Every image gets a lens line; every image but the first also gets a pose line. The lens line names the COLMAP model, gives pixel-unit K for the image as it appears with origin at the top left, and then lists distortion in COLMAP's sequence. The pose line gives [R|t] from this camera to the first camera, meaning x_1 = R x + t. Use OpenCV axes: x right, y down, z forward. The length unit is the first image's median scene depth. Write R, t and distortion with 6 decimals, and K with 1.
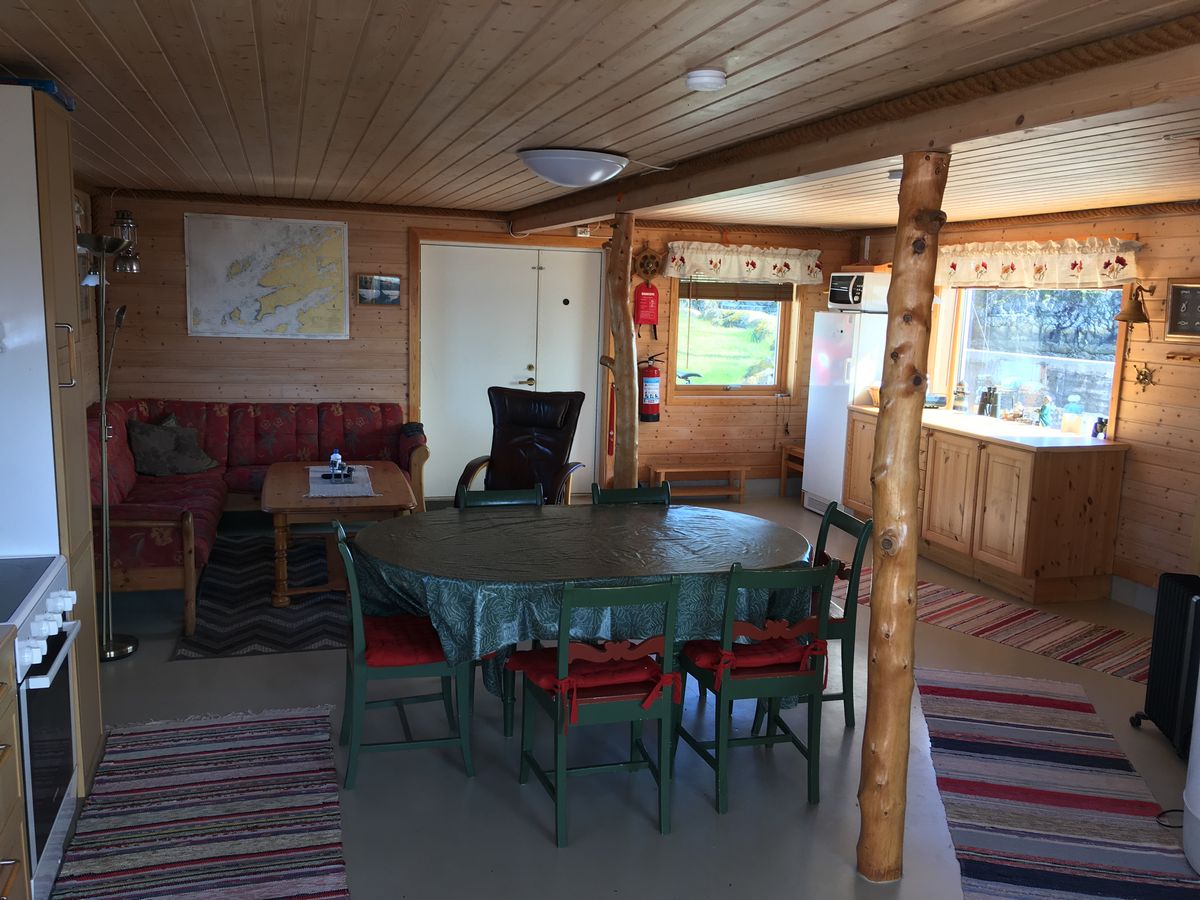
lens RADIAL K [[1020.0, 0, 601.6], [0, 1020.0, 449.6], [0, 0, 1]] dist [0.083067, -0.080985]
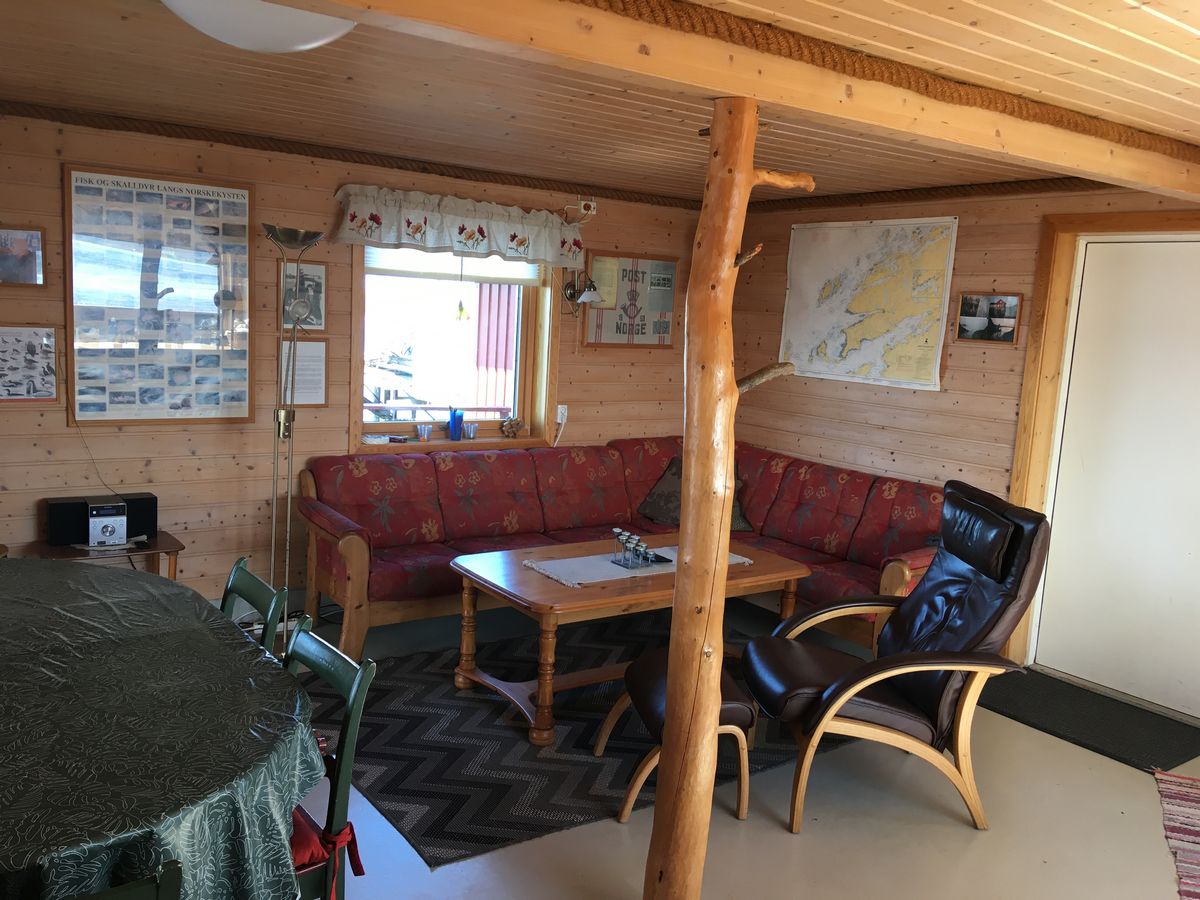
lens RADIAL K [[1020.0, 0, 600.1], [0, 1020.0, 453.1], [0, 0, 1]] dist [0.083067, -0.080985]
pose [[0.320582, 0.117058, -0.939960, 0.323462], [-0.191138, 0.979916, 0.056844, -0.064831], [0.927736, 0.161439, 0.336518, 0.585175]]
